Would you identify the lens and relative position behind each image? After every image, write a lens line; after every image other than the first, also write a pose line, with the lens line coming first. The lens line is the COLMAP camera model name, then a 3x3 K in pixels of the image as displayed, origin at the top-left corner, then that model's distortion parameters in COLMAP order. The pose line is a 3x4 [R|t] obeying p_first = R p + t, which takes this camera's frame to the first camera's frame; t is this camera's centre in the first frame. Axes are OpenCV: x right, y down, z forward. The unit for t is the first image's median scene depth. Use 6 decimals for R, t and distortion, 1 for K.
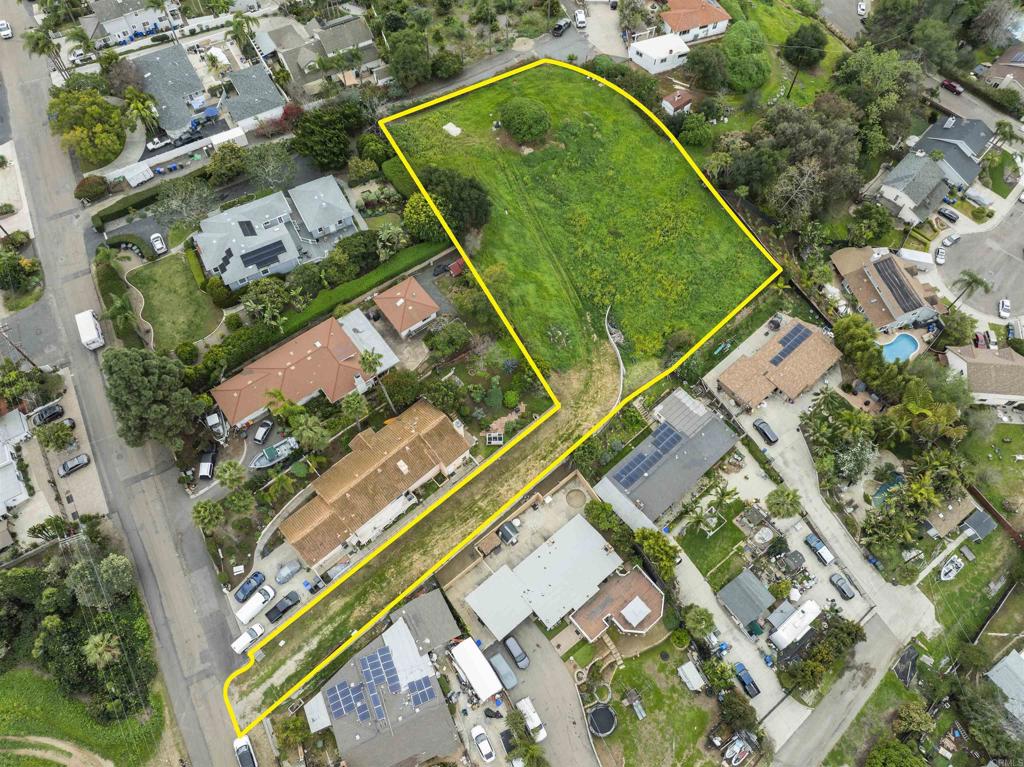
lens RADIAL K [[717.5, 0, 516.1], [0, 717.5, 380.4], [0, 0, 1]] dist [-0.038410, 0.005810]
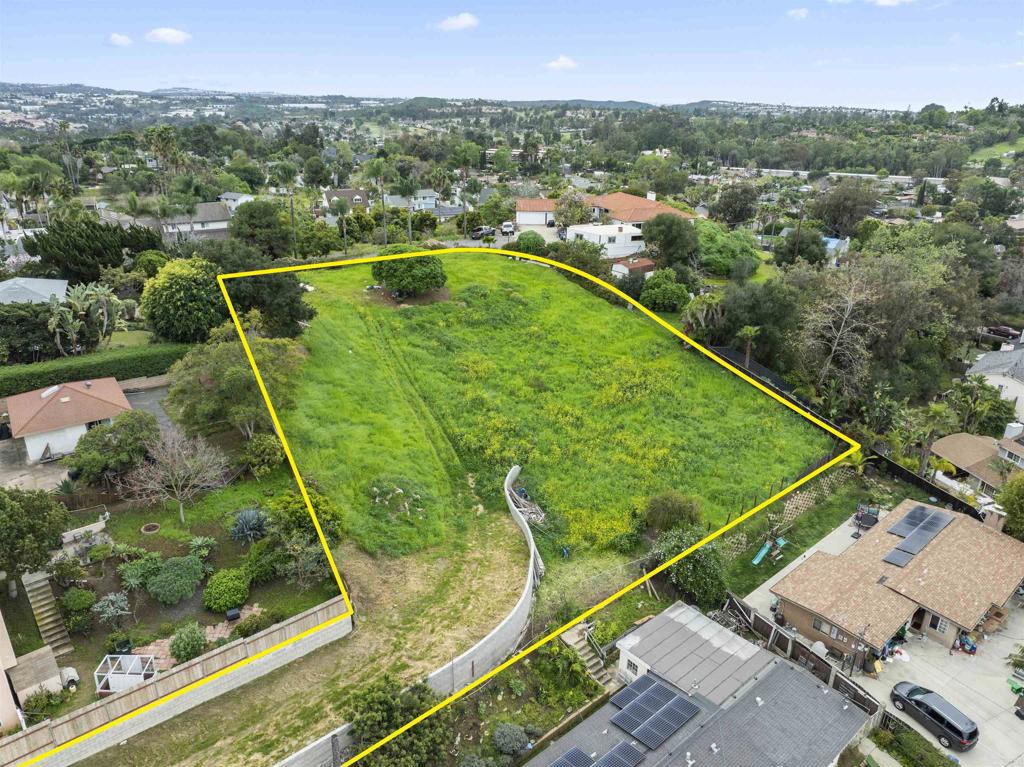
lens RADIAL K [[717.5, 0, 516.1], [0, 717.5, 380.4], [0, 0, 1]] dist [-0.038410, 0.005810]
pose [[0.999827, -0.003449, -0.018287, 0.159376], [-0.008850, 0.776344, -0.630247, 0.182771], [0.016370, 0.630300, 0.776179, 0.671728]]
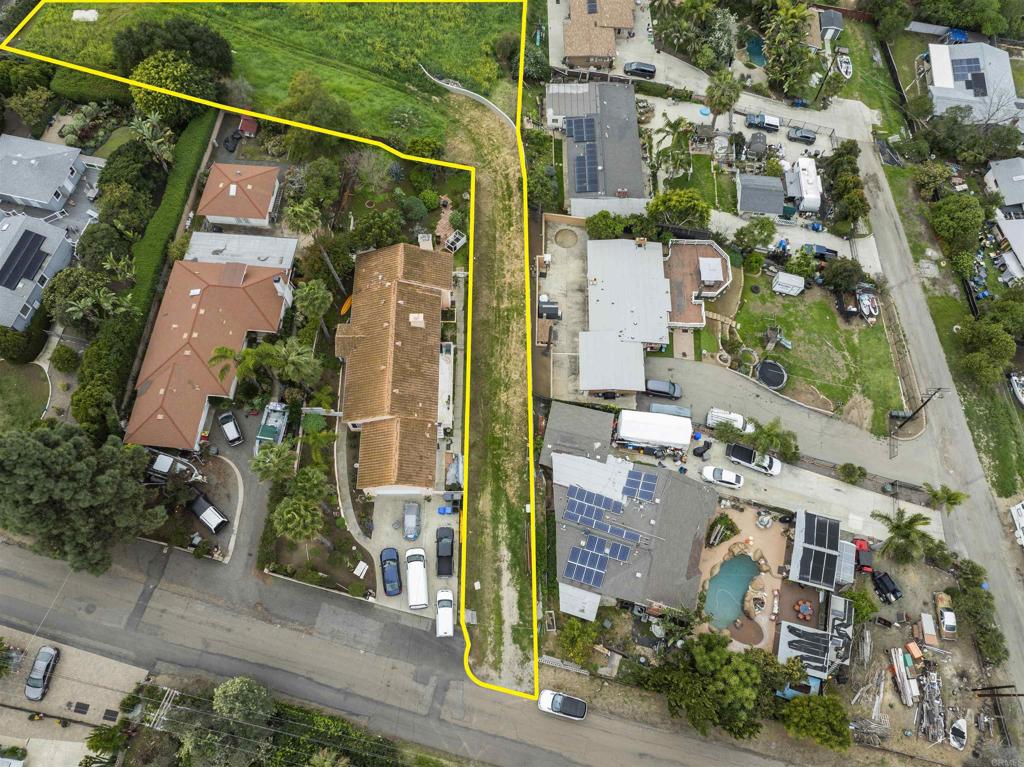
lens RADIAL K [[717.5, 0, 516.1], [0, 717.5, 380.4], [0, 0, 1]] dist [-0.038410, 0.005810]
pose [[0.667428, -0.684985, 0.292121, -0.329240], [0.653662, 0.726824, 0.210840, 0.070982], [-0.356743, 0.050228, 0.932851, 0.240010]]
